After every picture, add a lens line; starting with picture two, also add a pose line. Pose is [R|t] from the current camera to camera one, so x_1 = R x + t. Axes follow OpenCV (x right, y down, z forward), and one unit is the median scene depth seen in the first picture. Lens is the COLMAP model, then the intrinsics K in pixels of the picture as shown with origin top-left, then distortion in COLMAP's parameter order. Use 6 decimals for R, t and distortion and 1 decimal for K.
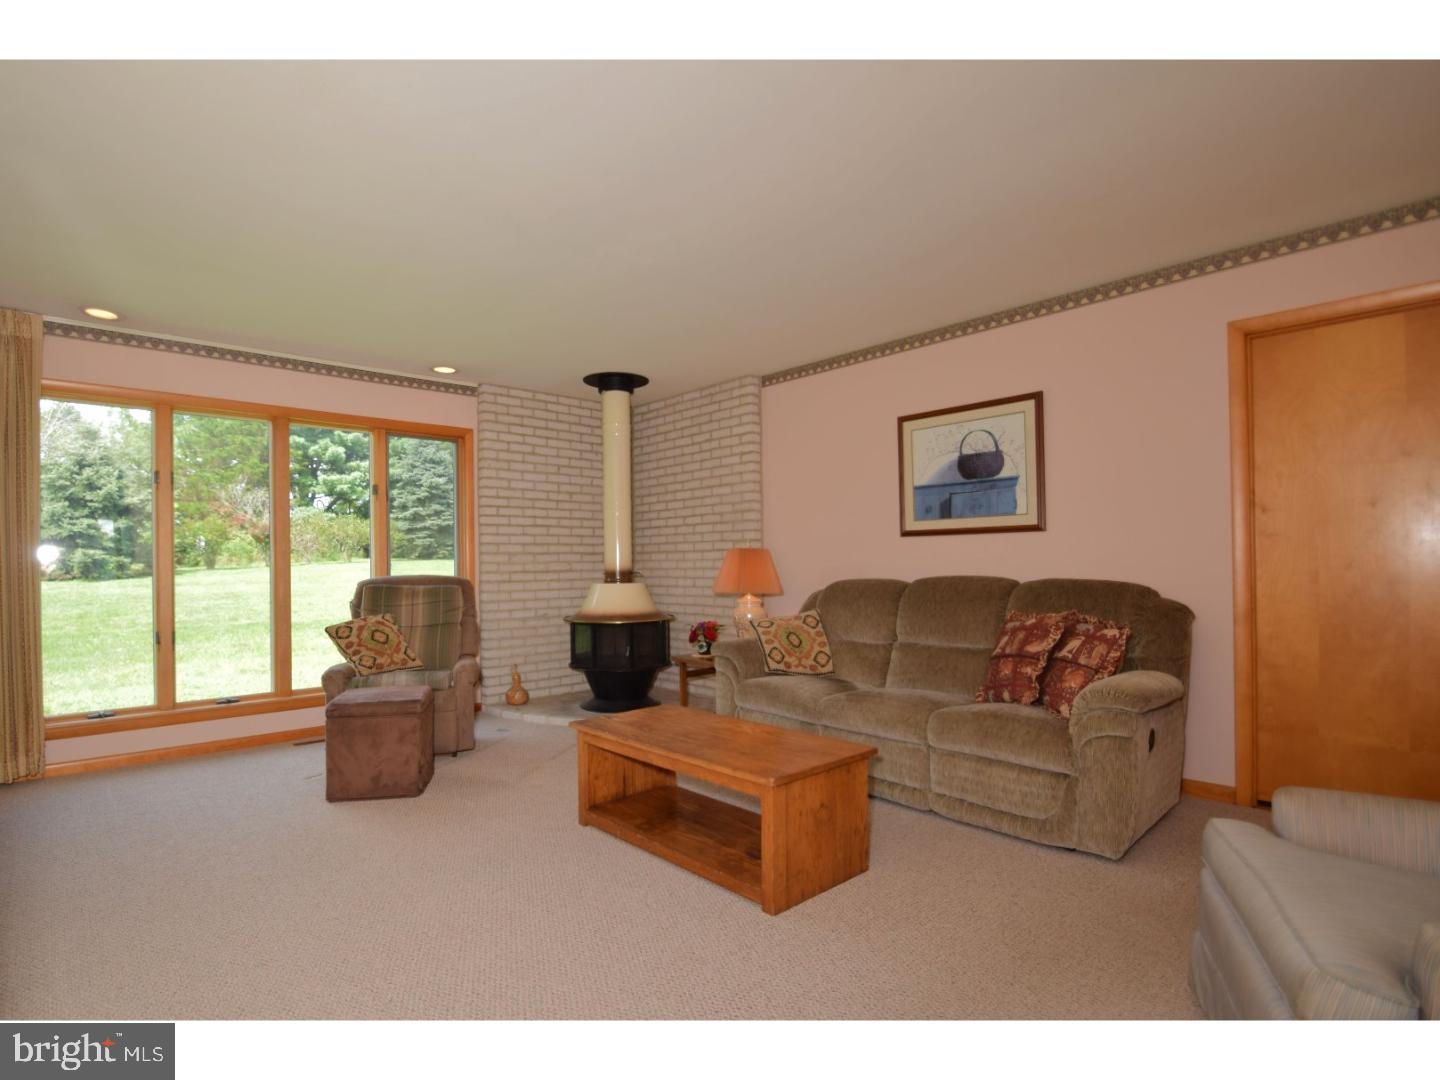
lens RADIAL K [[731.6, 0, 663.0], [0, 731.6, 565.8], [0, 0, 1]] dist [-0.035507, -0.000021]
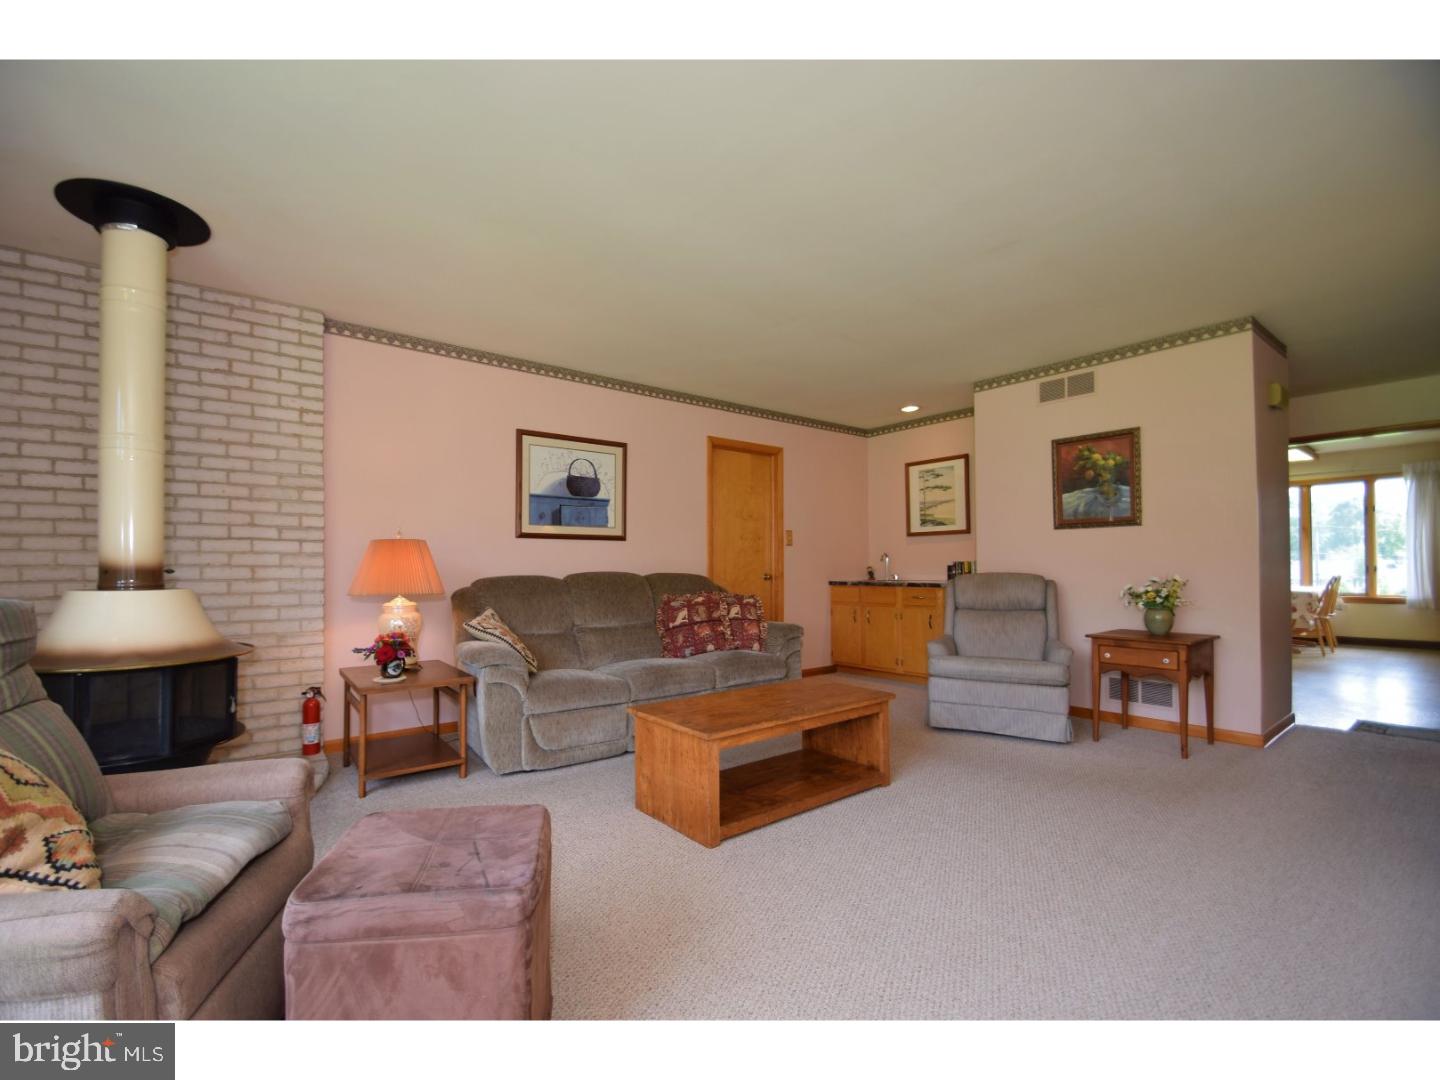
lens RADIAL K [[645.4, 0, 720.0], [0, 645.4, 550.5], [0, 0, 1]] dist [-0.002325, -0.000722]
pose [[0.008503, 0.043578, 0.999014, -0.647656], [0.010430, 0.998992, -0.043666, 0.024919], [-0.999909, 0.010791, 0.008040, 0.700788]]
